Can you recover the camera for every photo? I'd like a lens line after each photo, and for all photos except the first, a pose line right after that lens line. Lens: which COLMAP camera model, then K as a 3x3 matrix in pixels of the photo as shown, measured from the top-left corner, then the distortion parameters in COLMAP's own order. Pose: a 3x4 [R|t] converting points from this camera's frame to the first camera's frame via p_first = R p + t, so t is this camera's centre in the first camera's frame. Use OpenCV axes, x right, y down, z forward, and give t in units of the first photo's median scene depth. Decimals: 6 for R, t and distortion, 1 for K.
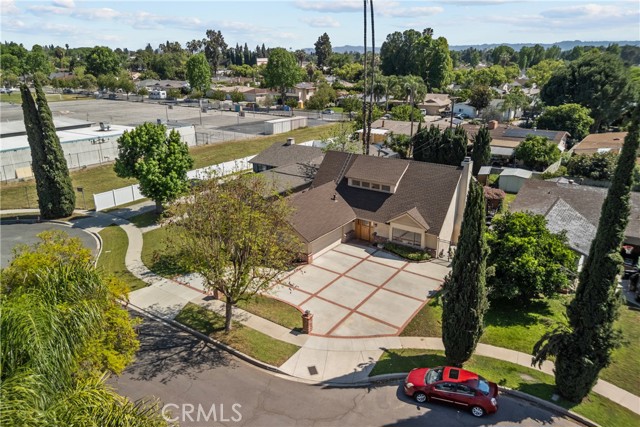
lens RADIAL K [[468.3, 0, 320.0], [0, 468.3, 213.5], [0, 0, 1]] dist [0.078002, -0.051884]
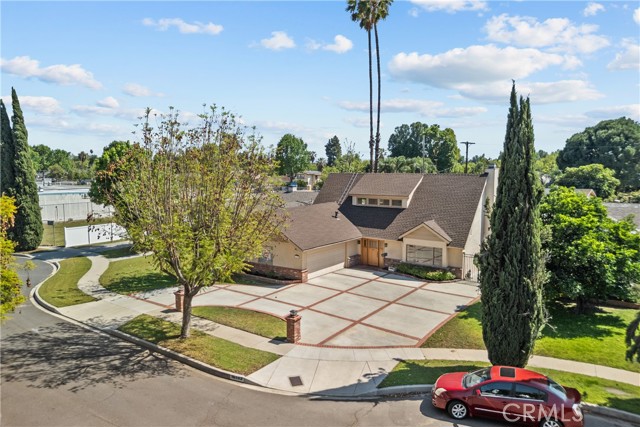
lens RADIAL K [[468.3, 0, 320.0], [0, 468.3, 213.5], [0, 0, 1]] dist [0.078002, -0.051884]
pose [[0.999694, 0.003610, -0.024491, 0.024395], [-0.009098, 0.973653, -0.227853, 0.172430], [0.023023, 0.228006, 0.973387, 0.189248]]
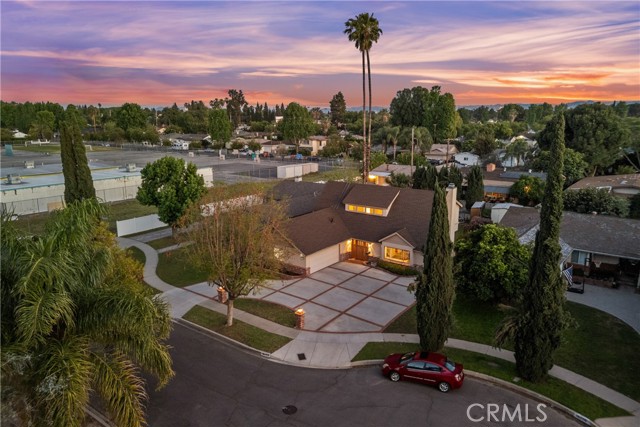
lens RADIAL K [[468.3, 0, 320.0], [0, 468.3, 213.5], [0, 0, 1]] dist [0.078002, -0.051884]
pose [[0.999324, 0.006735, -0.036153, 0.045722], [-0.010914, 0.993112, -0.116662, 0.085900], [0.035118, 0.116978, 0.992513, -0.103011]]
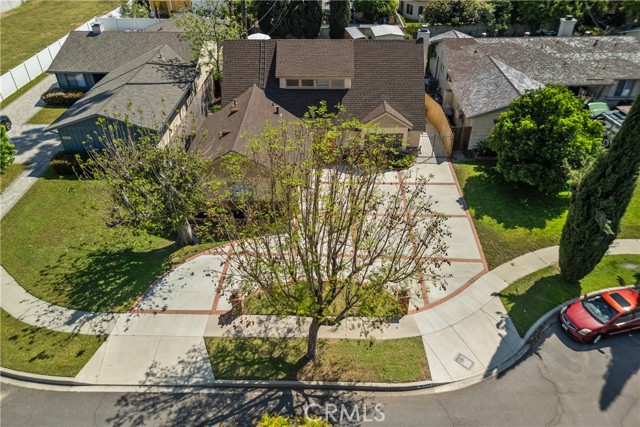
lens RADIAL K [[476.6, 0, 317.1], [0, 476.6, 213.5], [0, 0, 1]] dist [0.039950, 0.000062]
pose [[0.831530, -0.325035, 0.450454, -0.330855], [0.185990, 0.927038, 0.325591, -0.126101], [-0.523417, -0.186958, 0.831313, 0.360195]]
